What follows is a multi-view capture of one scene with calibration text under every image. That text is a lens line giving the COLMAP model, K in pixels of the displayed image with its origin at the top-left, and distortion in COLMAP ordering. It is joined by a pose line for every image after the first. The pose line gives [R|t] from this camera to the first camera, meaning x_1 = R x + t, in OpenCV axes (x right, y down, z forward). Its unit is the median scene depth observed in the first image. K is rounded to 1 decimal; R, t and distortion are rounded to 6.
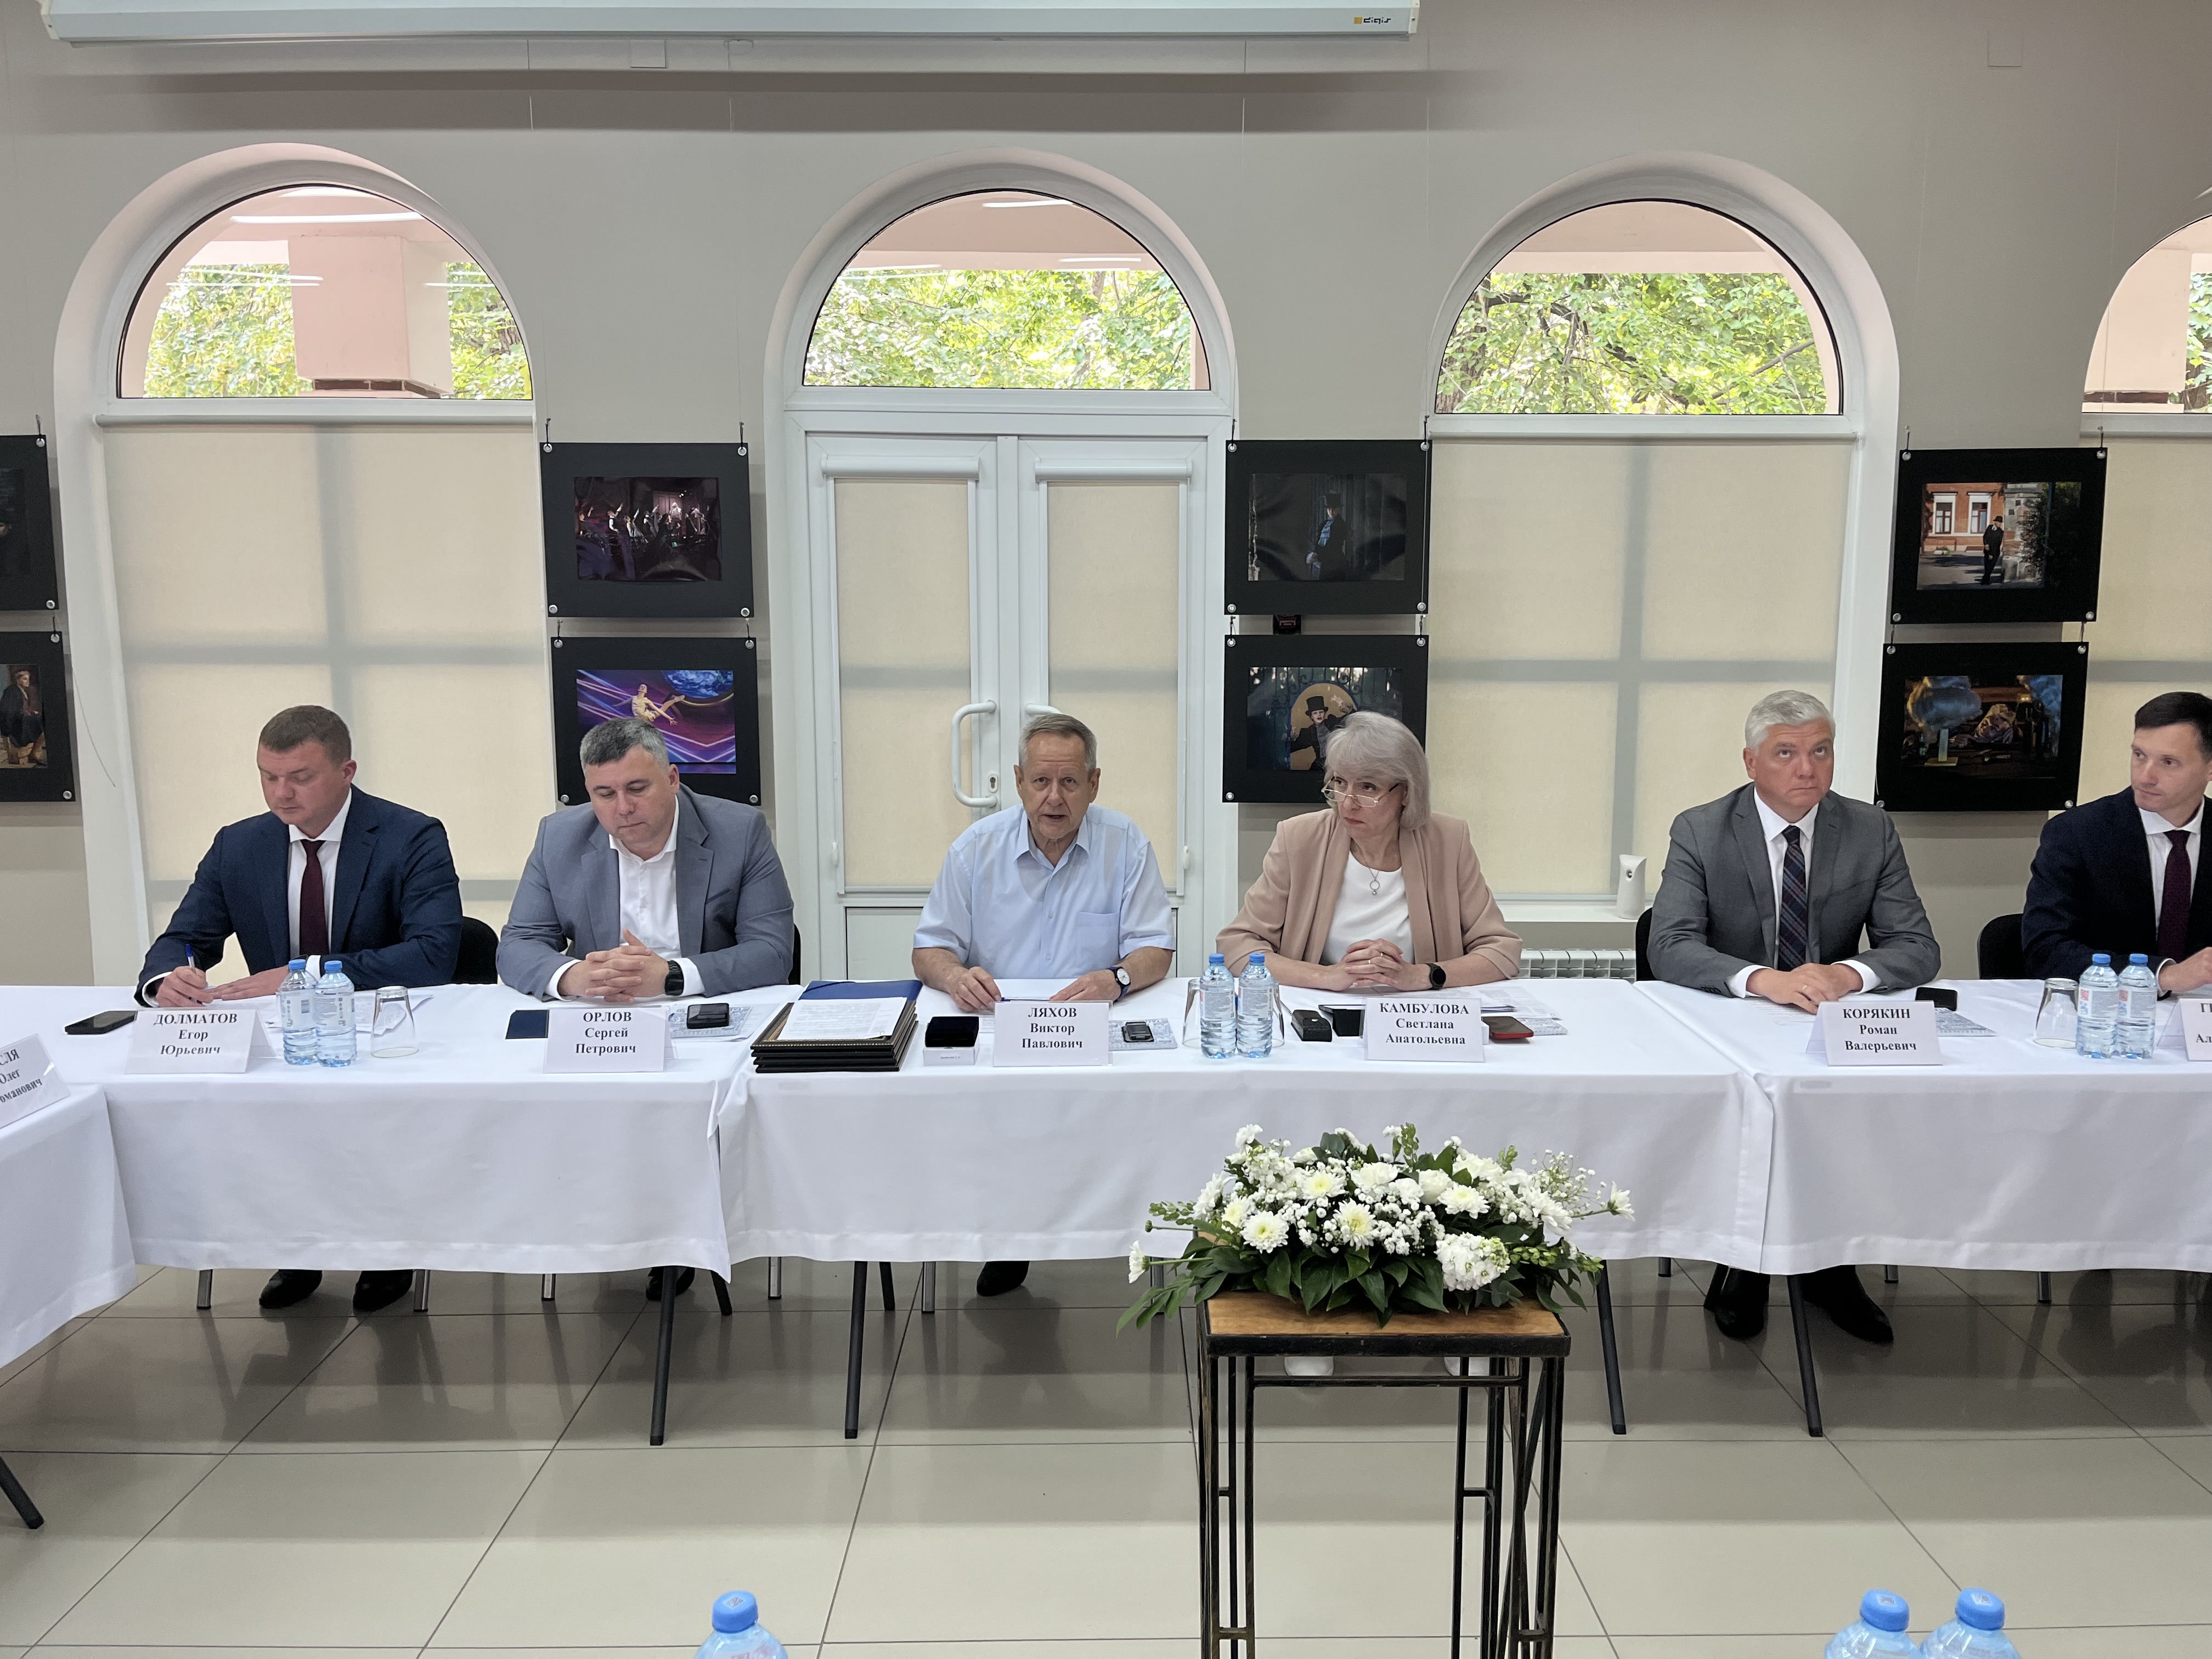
lens RADIAL K [[1664.9, 0, 1104.0], [0, 1664.9, 795.9], [0, 0, 1]] dist [0.032674, -0.000592]
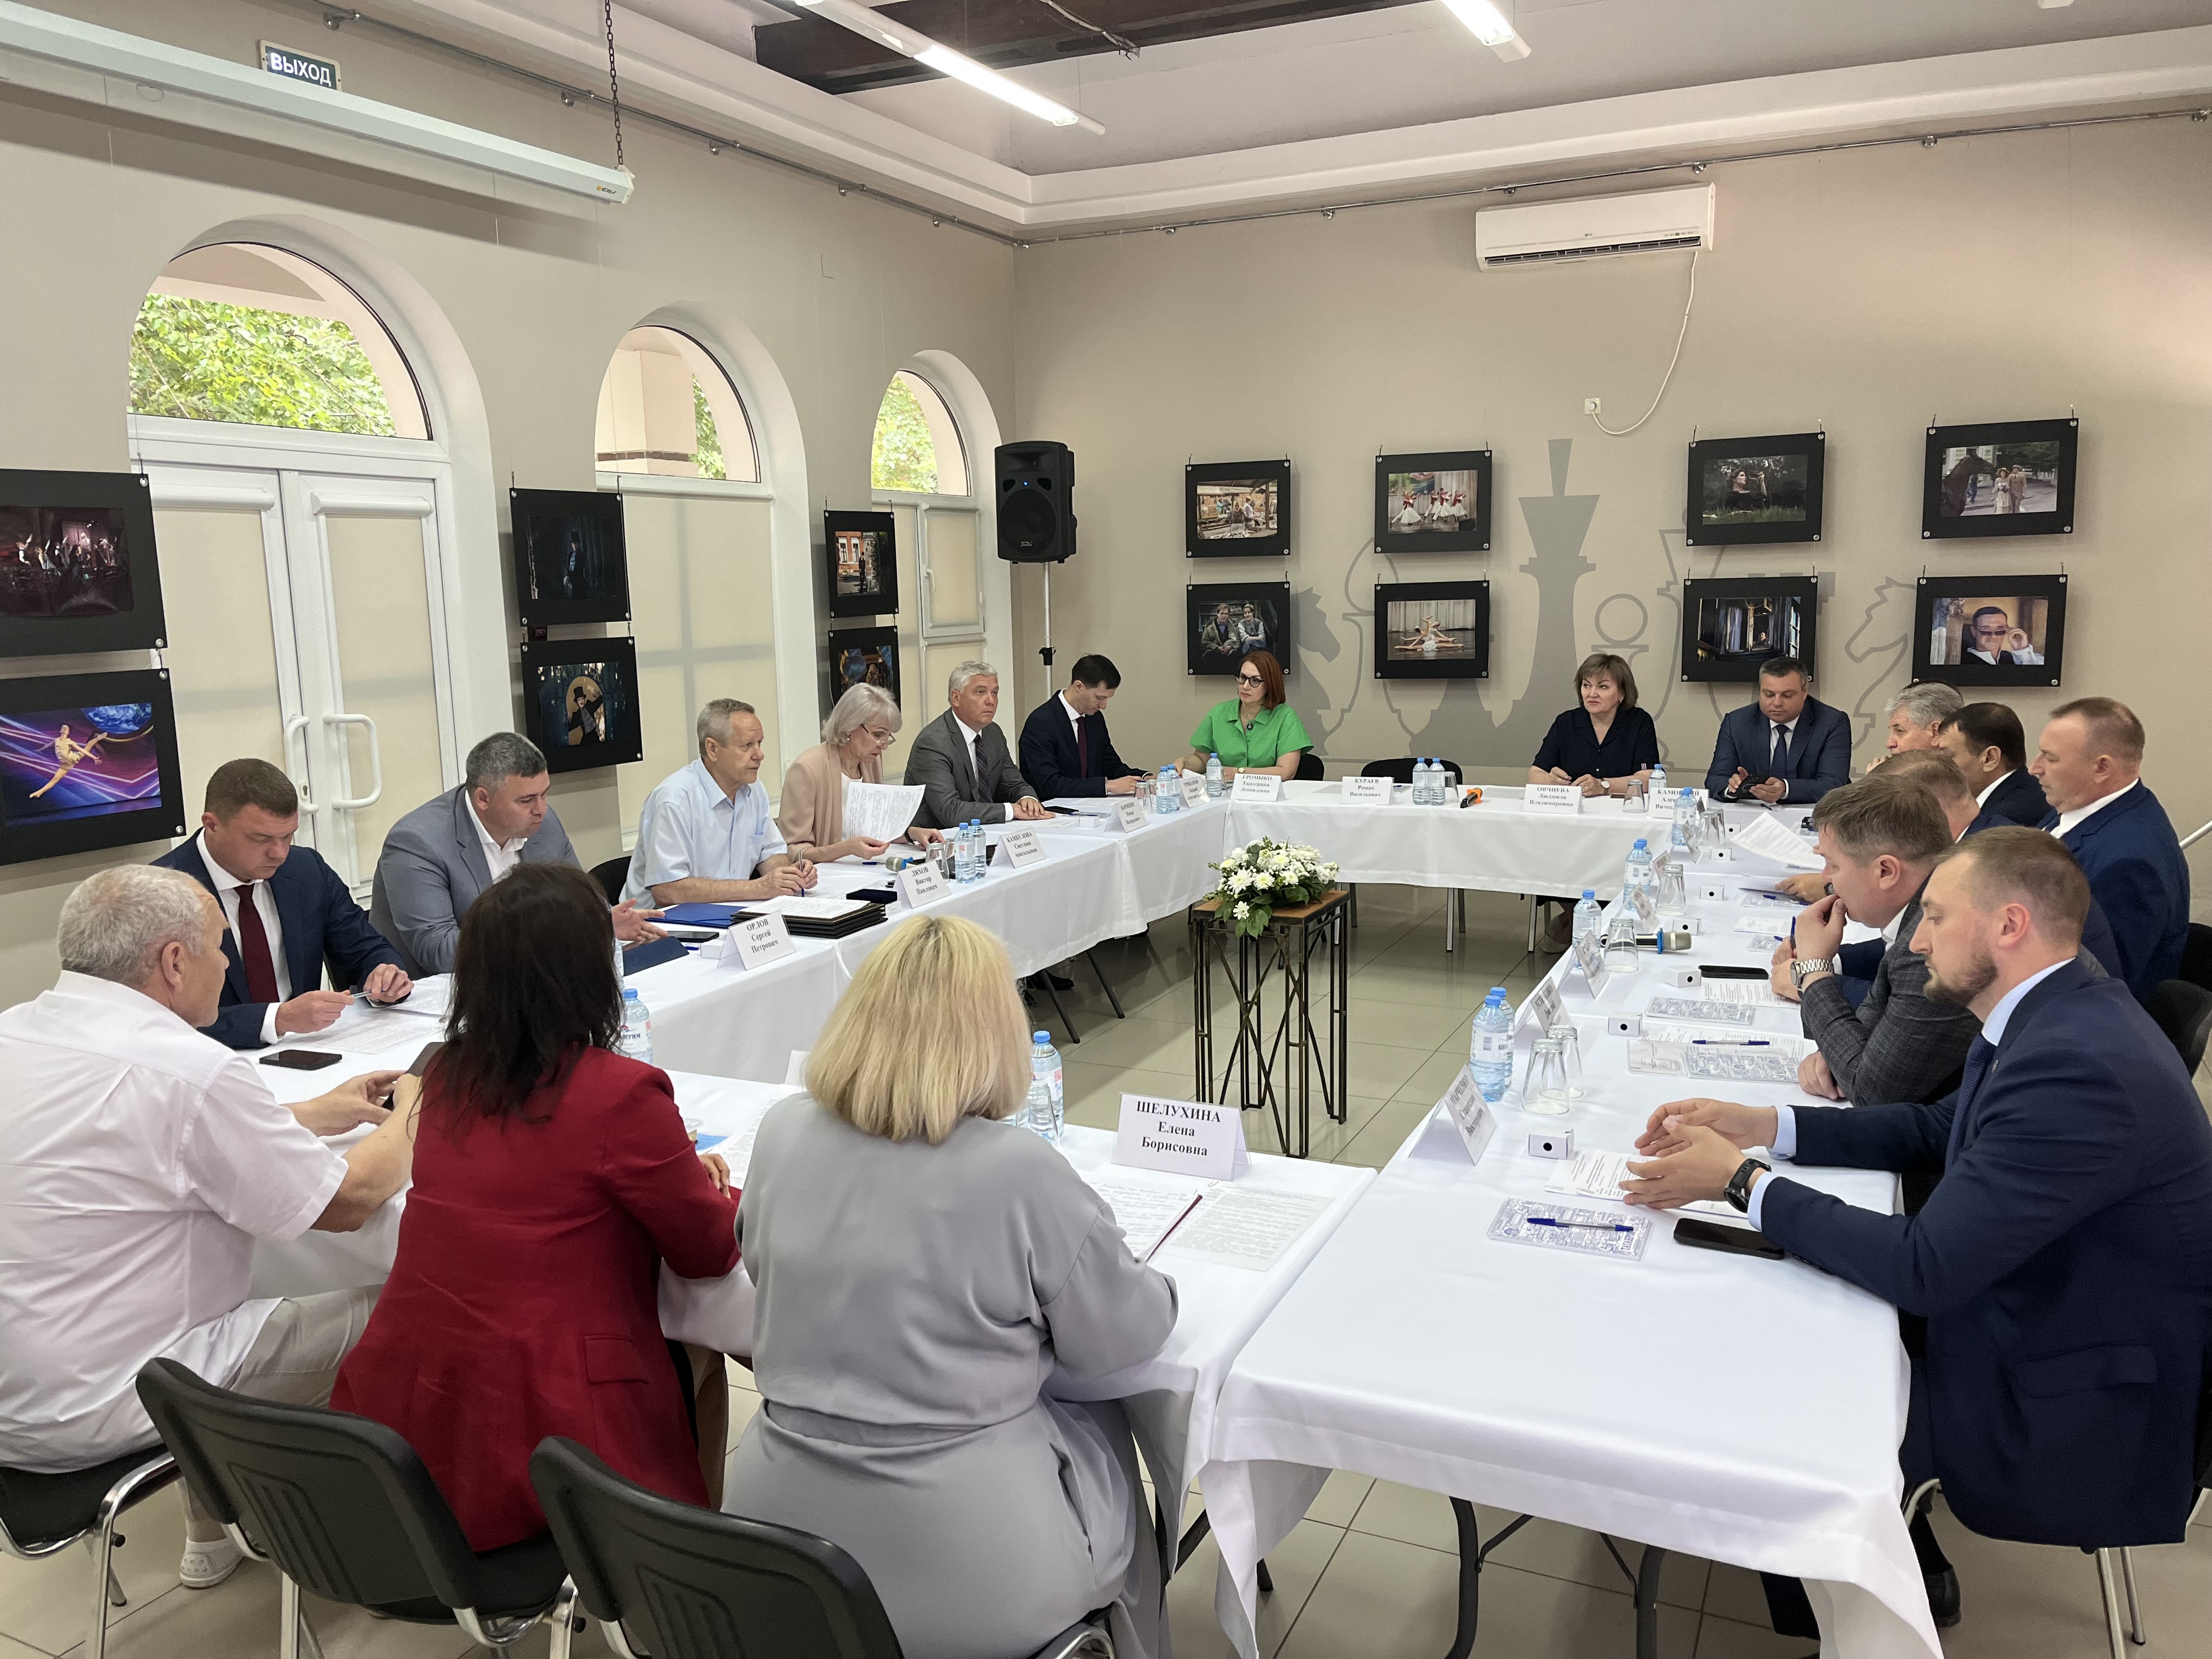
lens RADIAL K [[1627.8, 0, 1106.0], [0, 1627.8, 829.5], [0, 0, 1]] dist [-0.063560, -0.000773]
pose [[0.441302, -0.144438, 0.885658, -0.820073], [0.117699, 0.987751, 0.102441, -0.030796], [-0.889606, 0.059033, 0.452897, 0.073914]]
